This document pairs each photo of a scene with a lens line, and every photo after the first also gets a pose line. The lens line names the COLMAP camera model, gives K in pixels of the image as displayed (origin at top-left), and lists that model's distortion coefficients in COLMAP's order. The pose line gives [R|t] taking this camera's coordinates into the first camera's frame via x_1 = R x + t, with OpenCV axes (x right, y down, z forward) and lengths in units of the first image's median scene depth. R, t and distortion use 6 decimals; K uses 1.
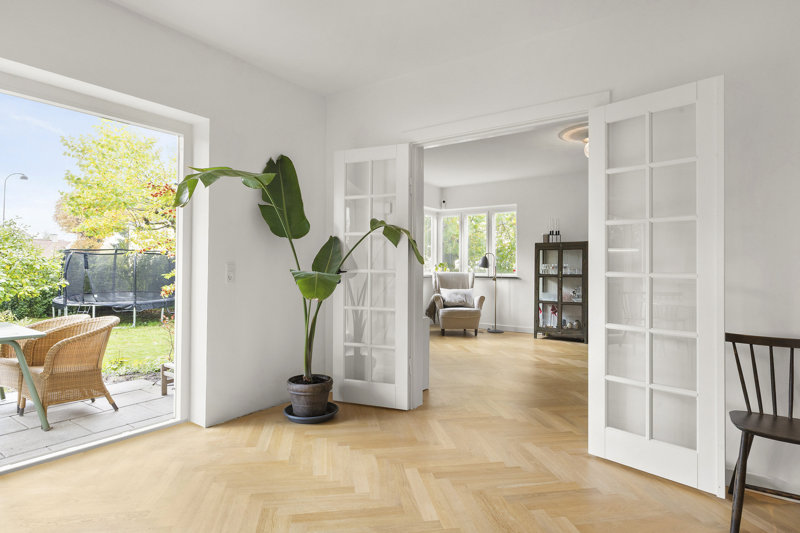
lens RADIAL K [[433.4, 0, 400.0], [0, 433.4, 266.5], [0, 0, 1]] dist [0.001109, 0.000516]
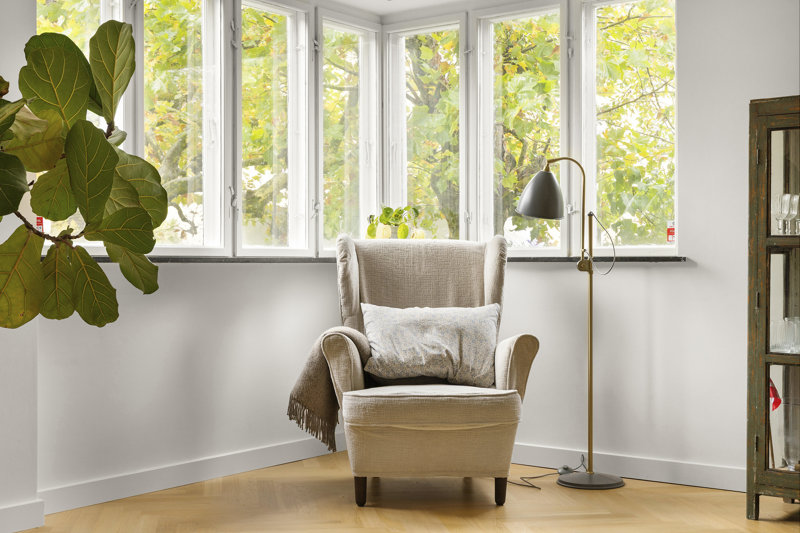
lens RADIAL K [[1154.6, 0, 400.0], [0, 1154.6, 266.5], [0, 0, 1]] dist [0.010555, 0.009170]
pose [[0.999972, -0.006513, -0.003783, 0.121535], [0.006543, 0.999947, 0.007964, 0.024990], [0.003731, -0.007989, 0.999961, 0.368051]]
